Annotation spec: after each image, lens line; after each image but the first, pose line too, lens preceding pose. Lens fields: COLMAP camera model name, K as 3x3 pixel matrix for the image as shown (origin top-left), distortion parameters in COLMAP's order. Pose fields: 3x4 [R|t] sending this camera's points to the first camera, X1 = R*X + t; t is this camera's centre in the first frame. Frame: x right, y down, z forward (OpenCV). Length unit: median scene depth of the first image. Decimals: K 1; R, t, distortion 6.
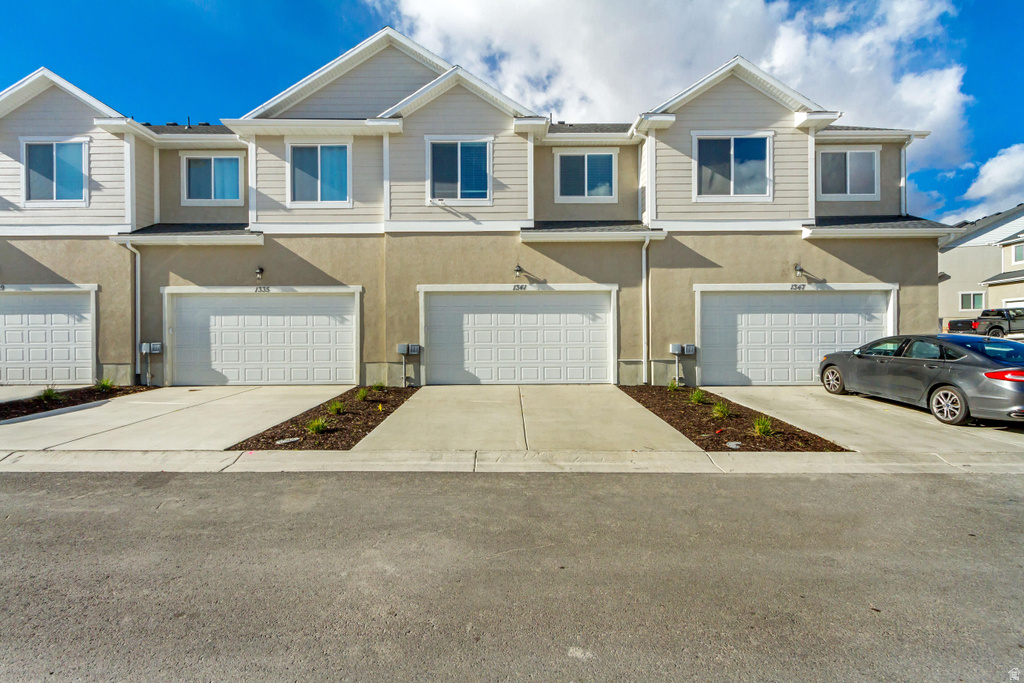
lens RADIAL K [[468.6, 0, 513.8], [0, 468.6, 339.6], [0, 0, 1]] dist [0.005189, -0.001797]
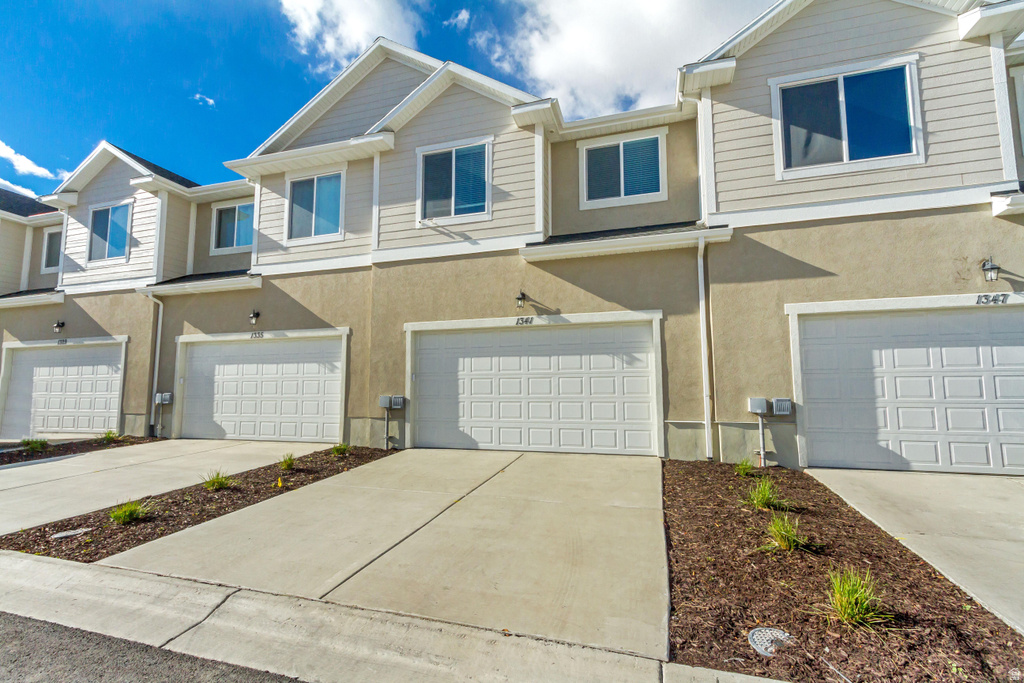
lens RADIAL K [[468.6, 0, 509.9], [0, 468.6, 344.3], [0, 0, 1]] dist [0.005189, -0.001797]
pose [[0.951847, -0.027888, -0.305303, 0.219470], [-0.001774, 0.995336, -0.096452, -0.001182], [0.306569, 0.092349, 0.947358, 0.282514]]
